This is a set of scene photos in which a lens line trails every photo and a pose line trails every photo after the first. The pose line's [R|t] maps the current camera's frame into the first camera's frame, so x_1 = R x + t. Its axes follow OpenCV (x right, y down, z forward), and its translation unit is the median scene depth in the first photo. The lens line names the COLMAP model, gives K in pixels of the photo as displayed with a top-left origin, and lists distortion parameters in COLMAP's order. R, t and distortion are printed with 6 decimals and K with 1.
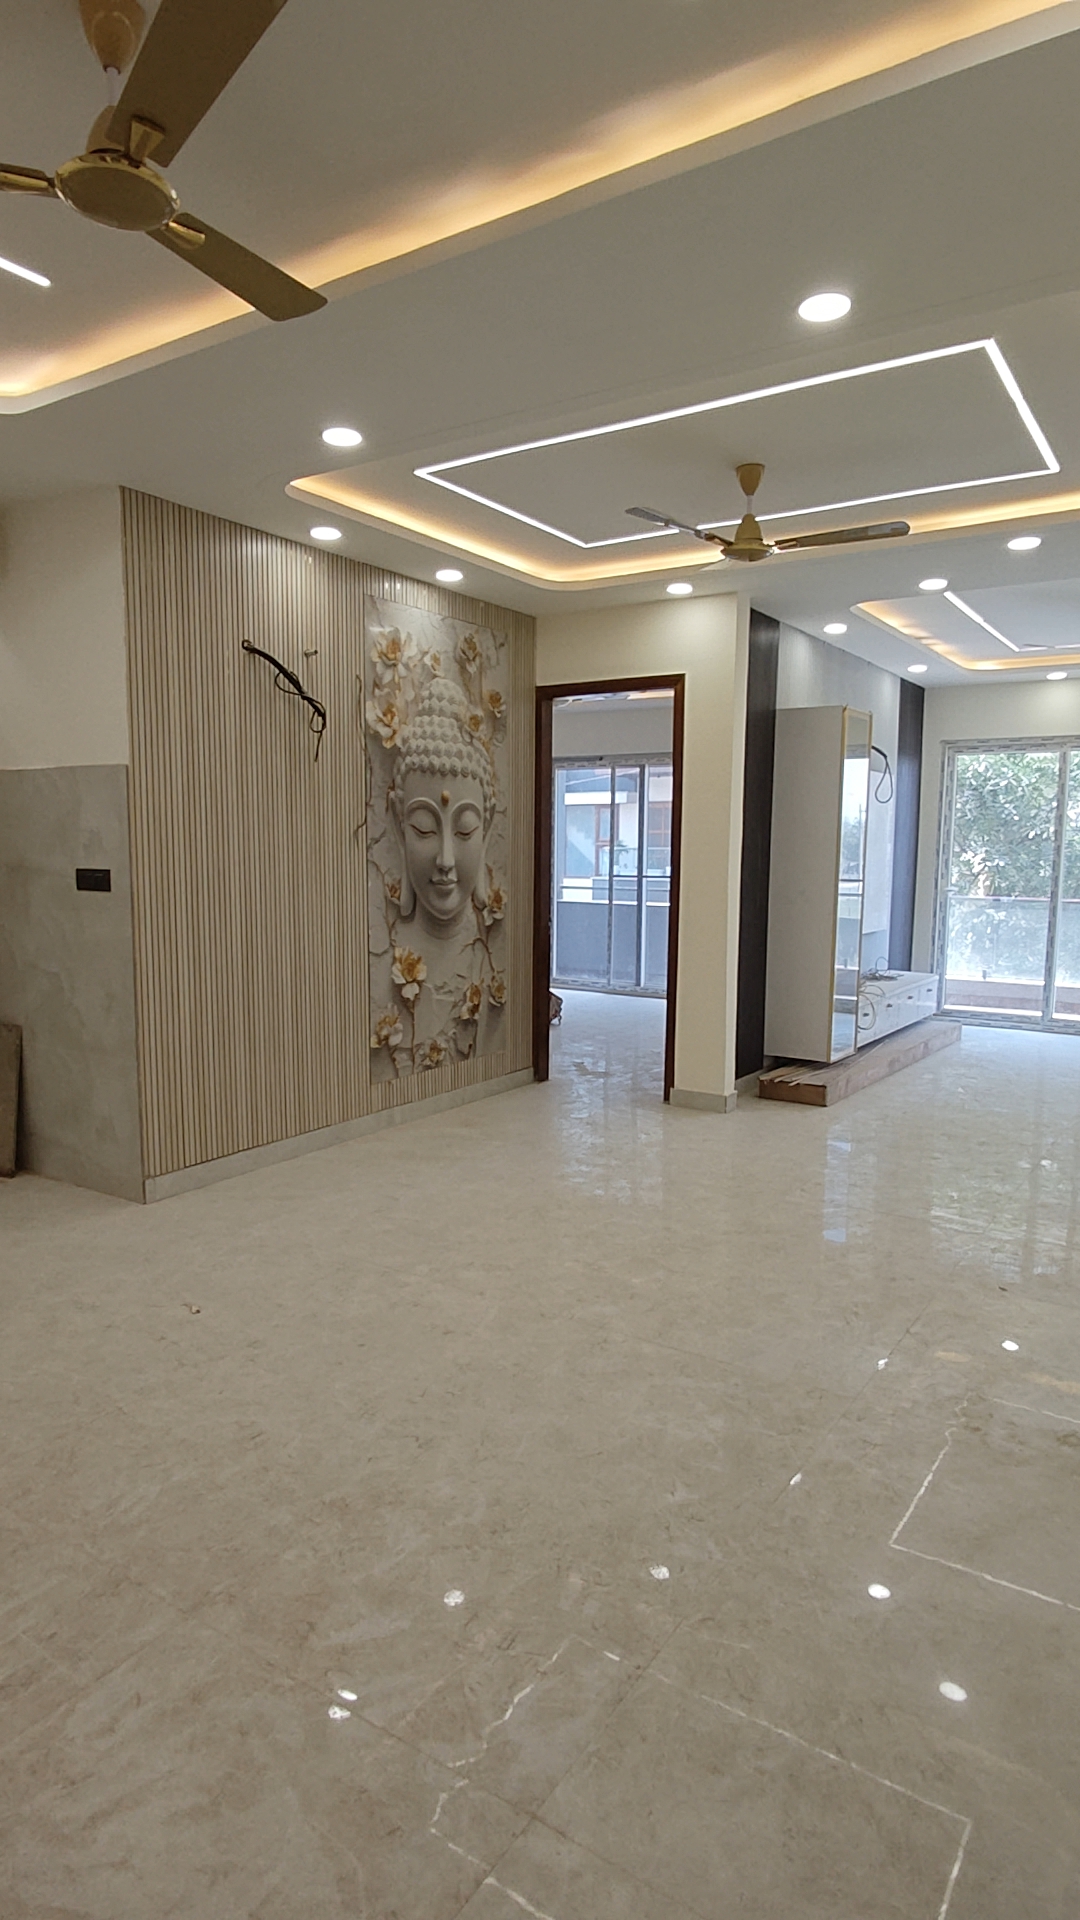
lens RADIAL K [[1100.5, 0, 526.3], [0, 1100.5, 979.8], [0, 0, 1]] dist [-0.000124, 0.005521]
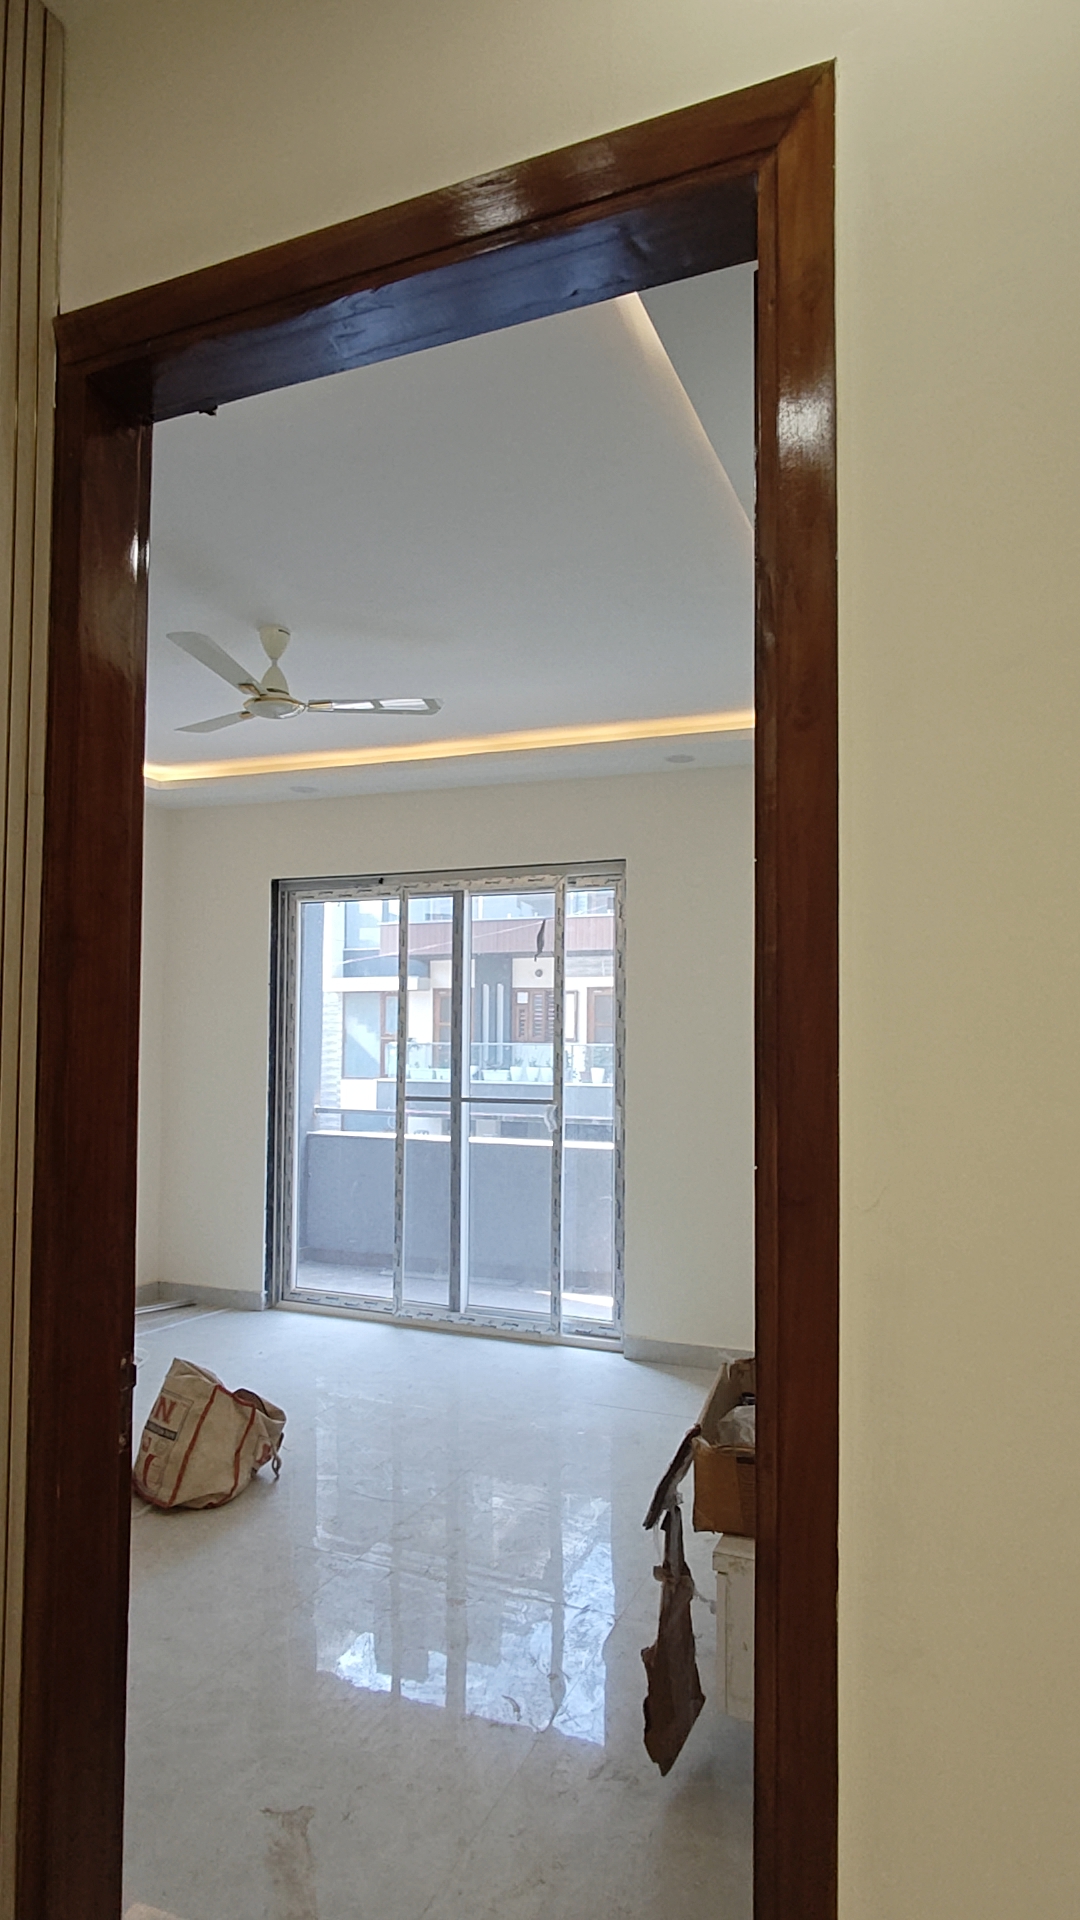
lens RADIAL K [[1100.5, 0, 540.6], [0, 1100.5, 965.9], [0, 0, 1]] dist [-0.000124, 0.005521]
pose [[0.979168, 0.009092, 0.202848, 0.015923], [0.029093, 0.982407, -0.184471, -0.025739], [-0.200956, 0.186529, 0.961677, 0.213666]]
